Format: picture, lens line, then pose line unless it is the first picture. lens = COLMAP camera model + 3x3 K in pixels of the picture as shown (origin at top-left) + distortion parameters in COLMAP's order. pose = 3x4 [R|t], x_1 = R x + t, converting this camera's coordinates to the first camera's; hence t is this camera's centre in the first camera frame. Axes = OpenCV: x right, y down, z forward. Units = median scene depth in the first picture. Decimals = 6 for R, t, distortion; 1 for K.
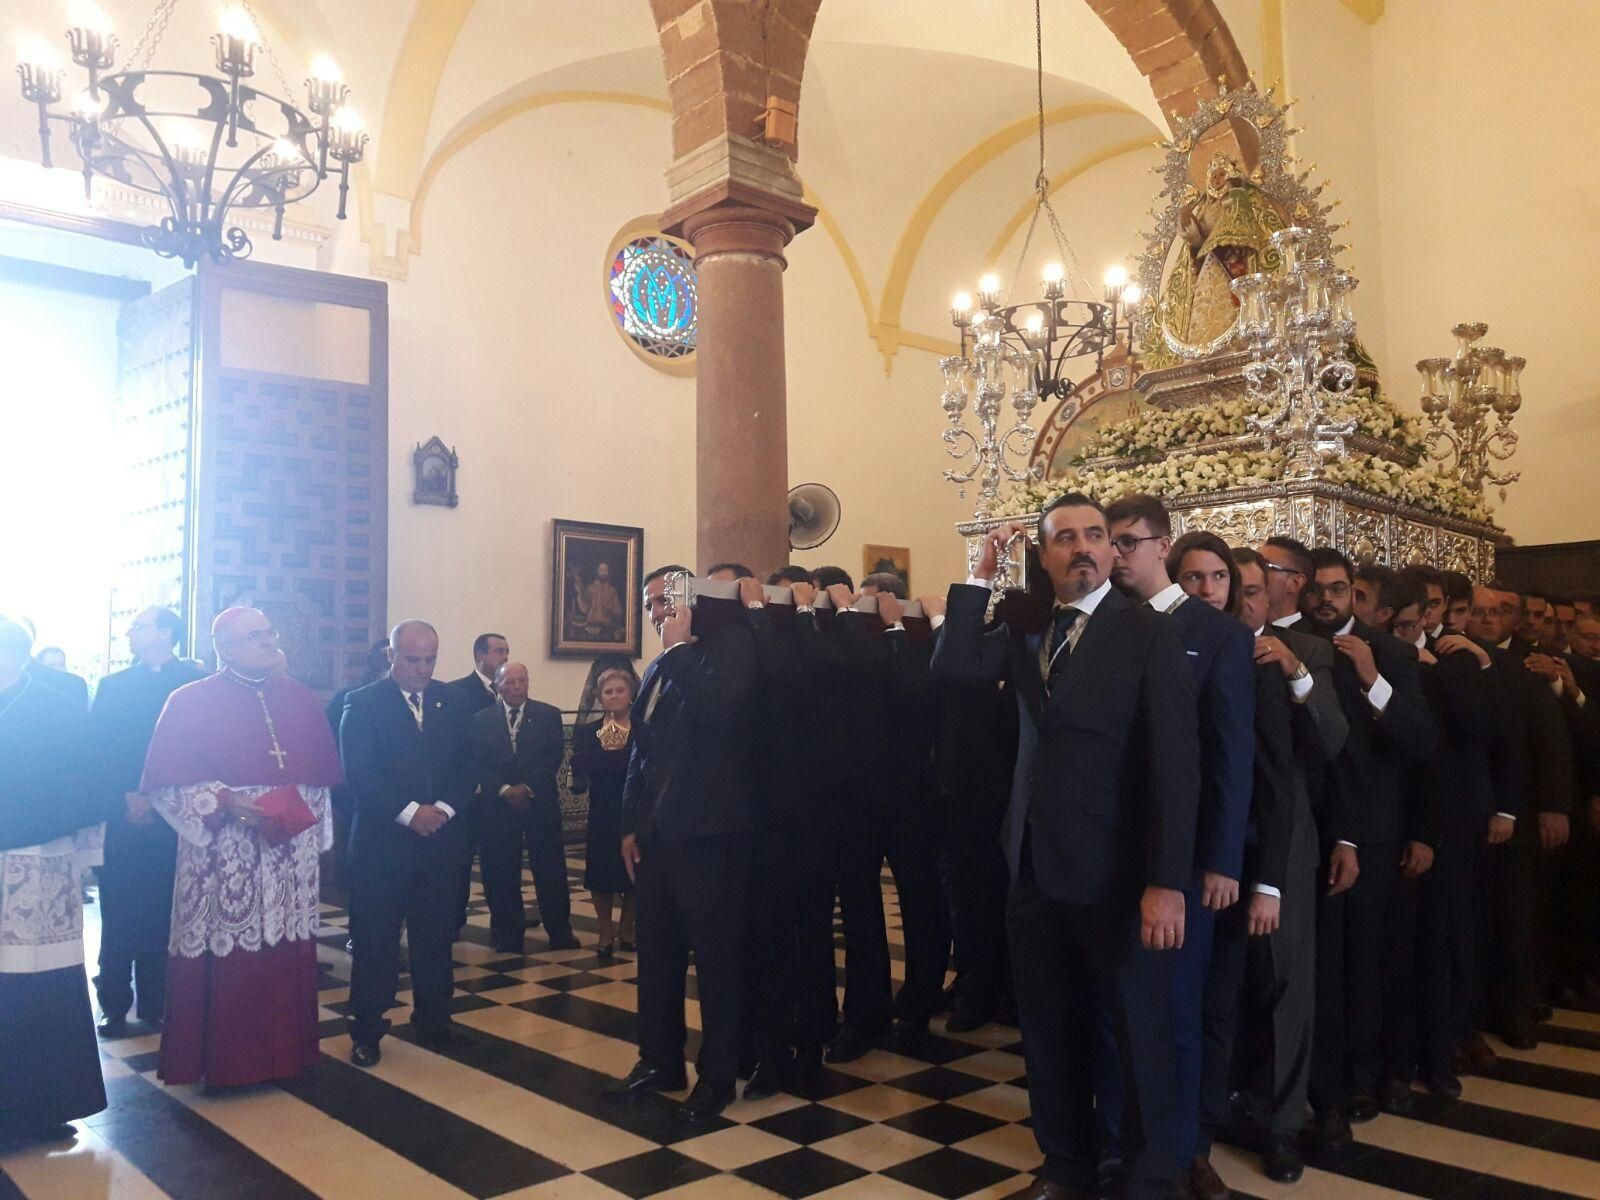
lens RADIAL K [[1294.6, 0, 859.9], [0, 1294.6, 596.3], [0, 0, 1]] dist [0.091898, -0.174715]
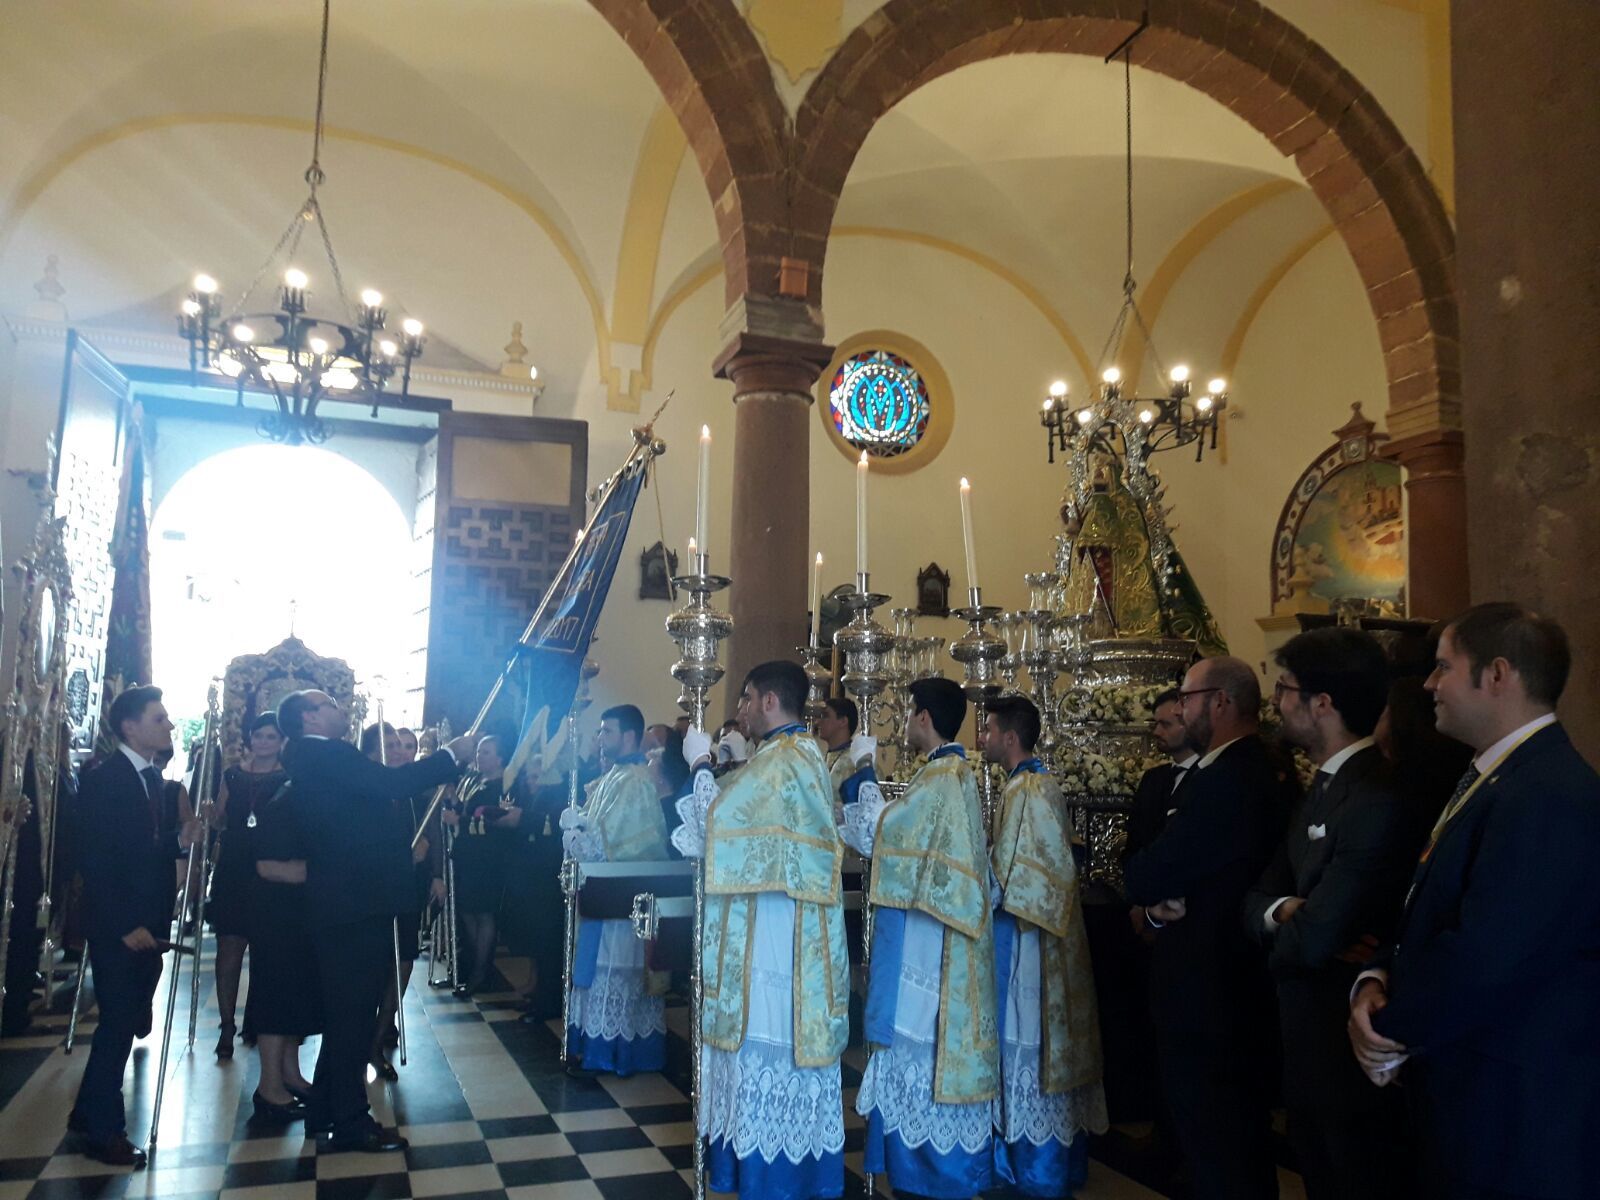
lens RADIAL K [[1294.6, 0, 859.9], [0, 1294.6, 596.3], [0, 0, 1]] dist [0.091898, -0.174715]
pose [[0.931920, -0.013625, -0.362409, 0.234436], [-0.003213, 0.998945, -0.045819, -0.016622], [0.362650, 0.043864, 0.930892, -0.021592]]
